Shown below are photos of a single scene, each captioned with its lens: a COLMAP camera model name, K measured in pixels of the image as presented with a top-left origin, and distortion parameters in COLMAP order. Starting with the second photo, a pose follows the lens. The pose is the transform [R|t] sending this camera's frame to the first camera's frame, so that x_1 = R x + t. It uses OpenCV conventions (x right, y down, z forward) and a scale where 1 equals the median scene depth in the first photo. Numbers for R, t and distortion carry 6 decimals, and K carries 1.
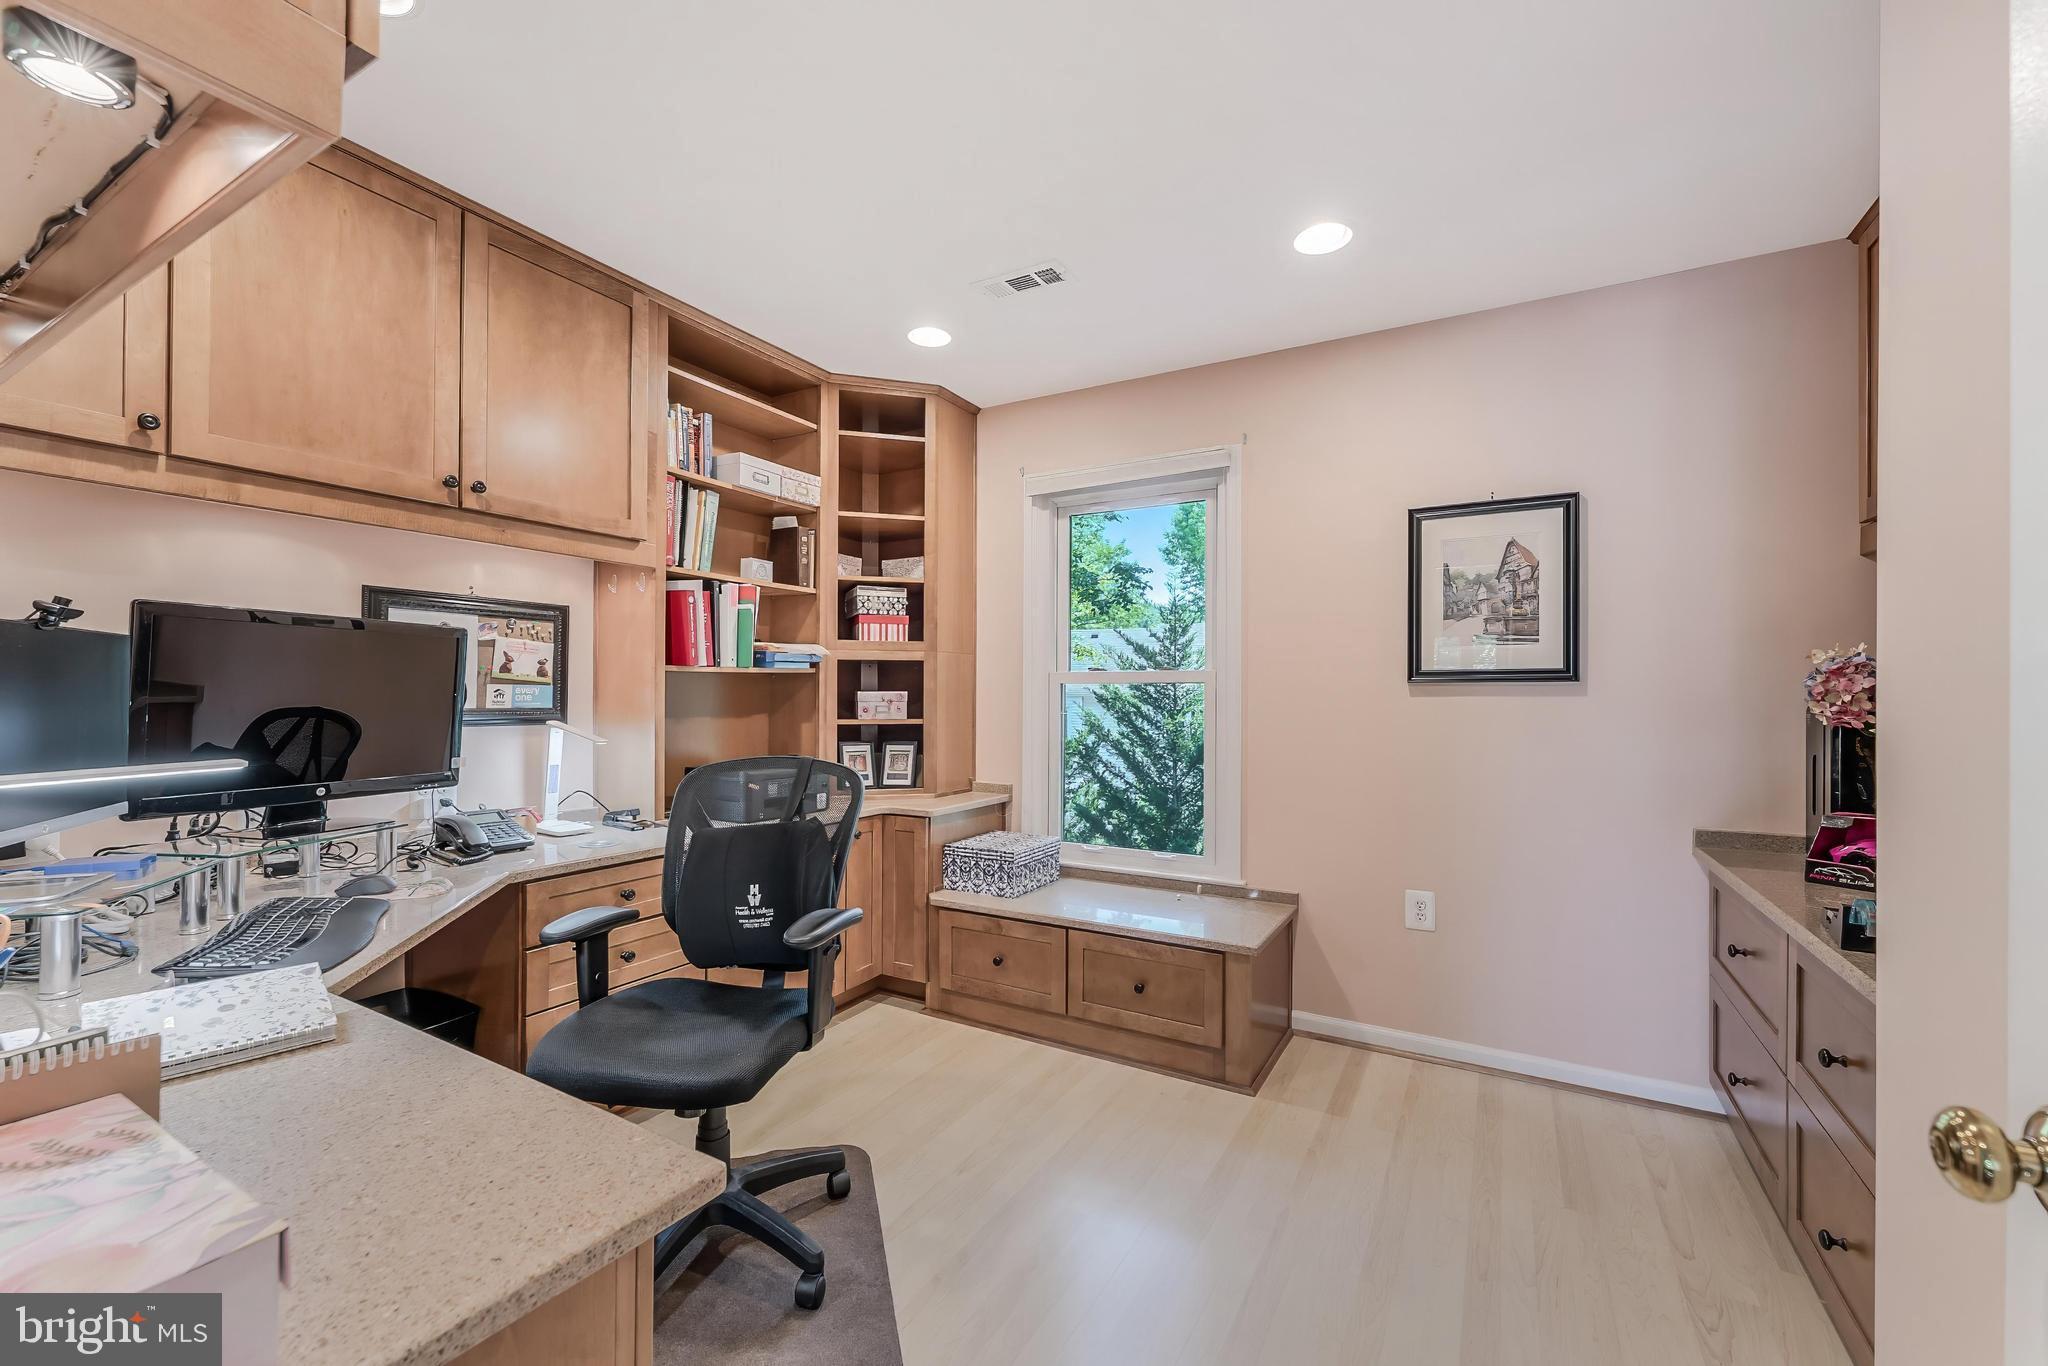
lens RADIAL K [[832.2, 0, 1021.2], [0, 832.2, 697.4], [0, 0, 1]] dist [0.002360, 0.000066]
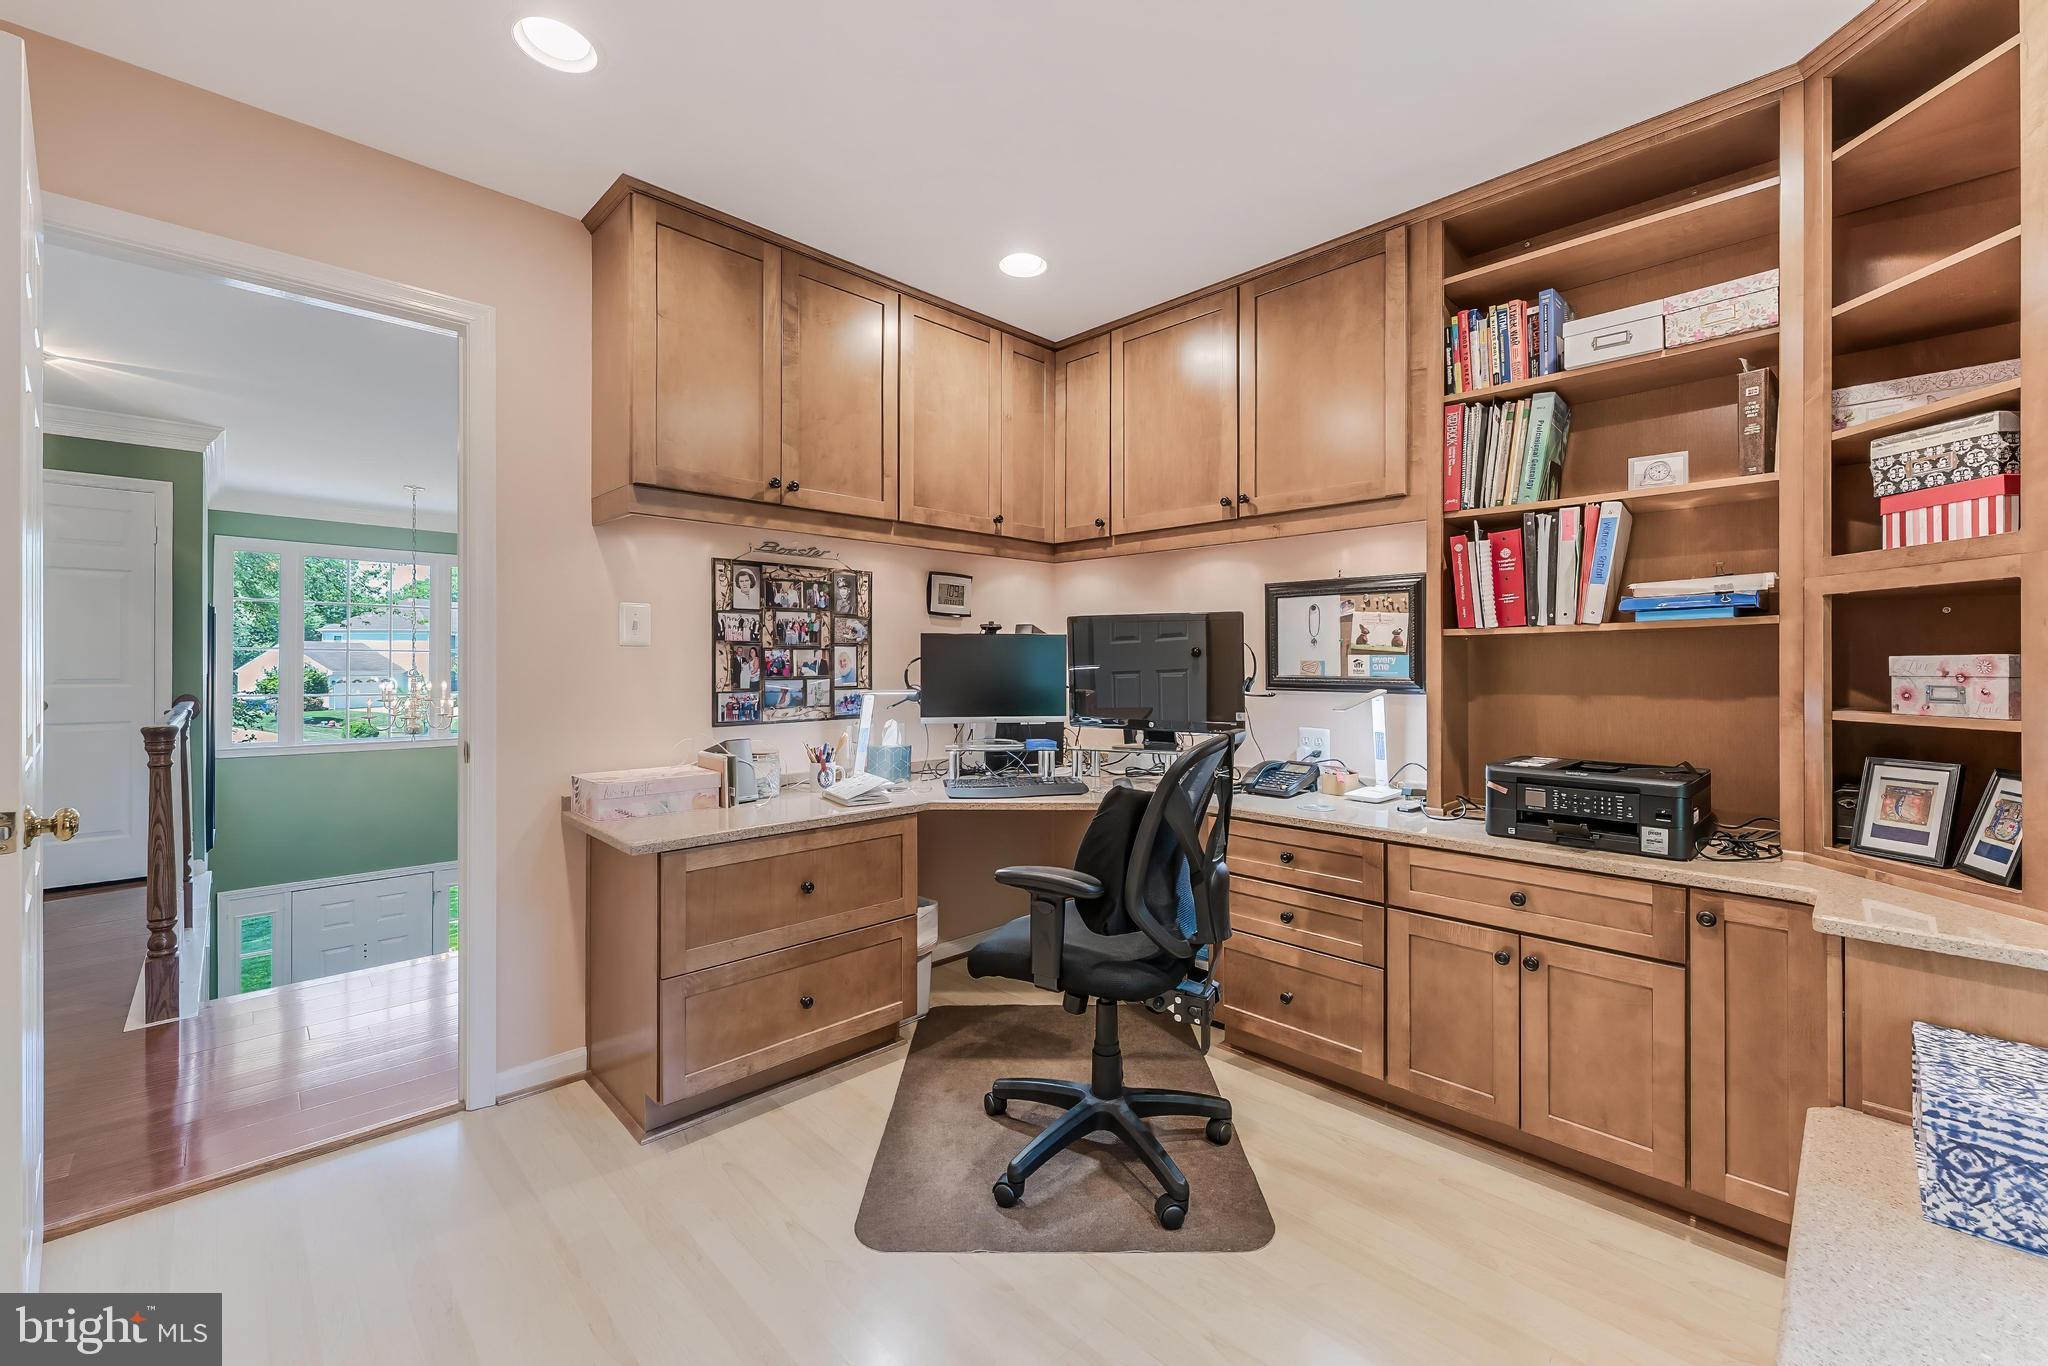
lens RADIAL K [[832.2, 0, 1029.9], [0, 832.2, 658.3], [0, 0, 1]] dist [0.002360, 0.000066]
pose [[-0.262446, -0.011779, -0.964875, 0.473202], [-0.004282, 0.999930, -0.011042, 0.002428], [0.964937, 0.001233, -0.262478, 0.751753]]
